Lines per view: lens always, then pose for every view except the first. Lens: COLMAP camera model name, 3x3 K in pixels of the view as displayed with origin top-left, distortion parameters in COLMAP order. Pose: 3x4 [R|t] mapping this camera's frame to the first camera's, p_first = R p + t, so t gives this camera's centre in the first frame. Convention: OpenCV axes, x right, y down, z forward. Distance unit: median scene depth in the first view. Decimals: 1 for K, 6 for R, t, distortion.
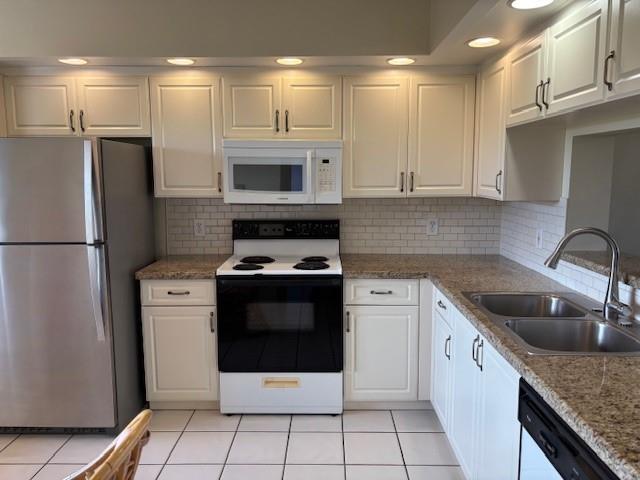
lens RADIAL K [[489.3, 0, 324.8], [0, 489.3, 233.0], [0, 0, 1]] dist [0.063471, -0.079125]
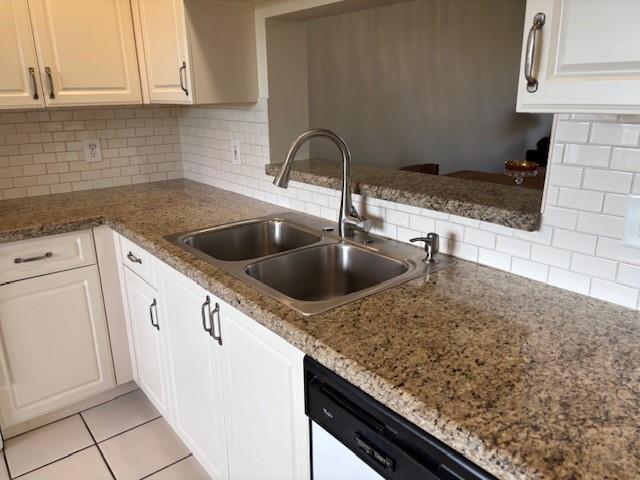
lens RADIAL K [[486.8, 0, 317.7], [0, 486.8, 234.7], [0, 0, 1]] dist [0.051200, -0.063875]
pose [[0.776791, -0.190914, 0.600123, 0.022939], [0.094625, 0.977506, 0.188487, 0.004077], [-0.622609, -0.089628, 0.777384, 0.258615]]
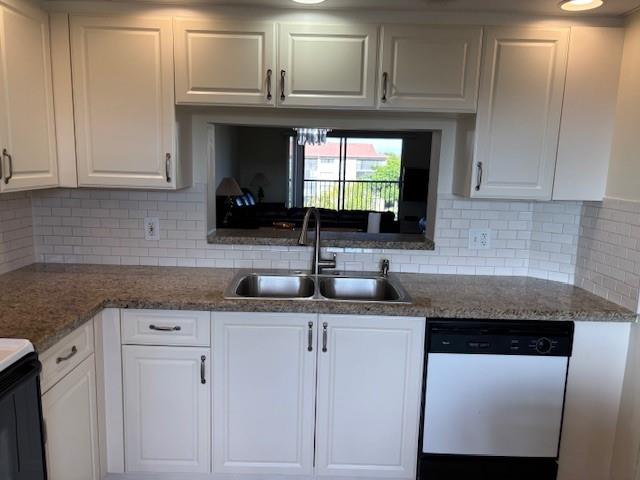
lens RADIAL K [[481.3, 0, 316.7], [0, 481.3, 243.1], [0, 0, 1]] dist [0.015077, 0.007921]
pose [[-0.000824, -0.163874, 0.986481, -0.443362], [0.096346, 0.981879, 0.163190, -0.078341], [-0.995348, 0.095178, 0.014979, 0.667411]]
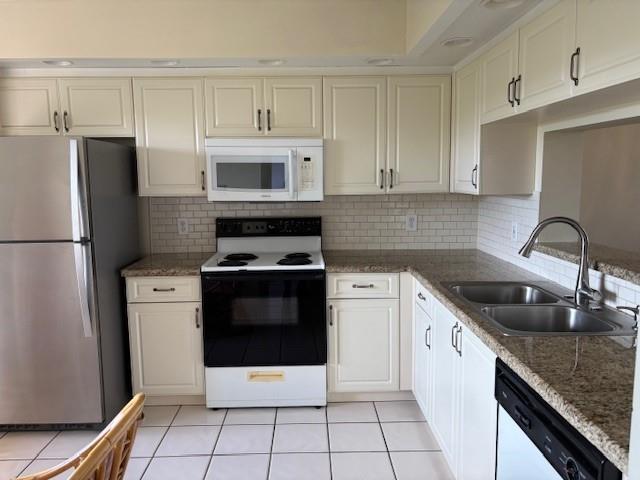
lens RADIAL K [[489.7, 0, 316.9], [0, 489.7, 232.2], [0, 0, 1]] dist [0.060115, -0.072335]
pose [[0.999620, -0.012380, 0.024637, -0.005078], [0.012596, 0.999884, -0.008619, 0.015735], [-0.024527, 0.008926, 0.999659, -0.024289]]
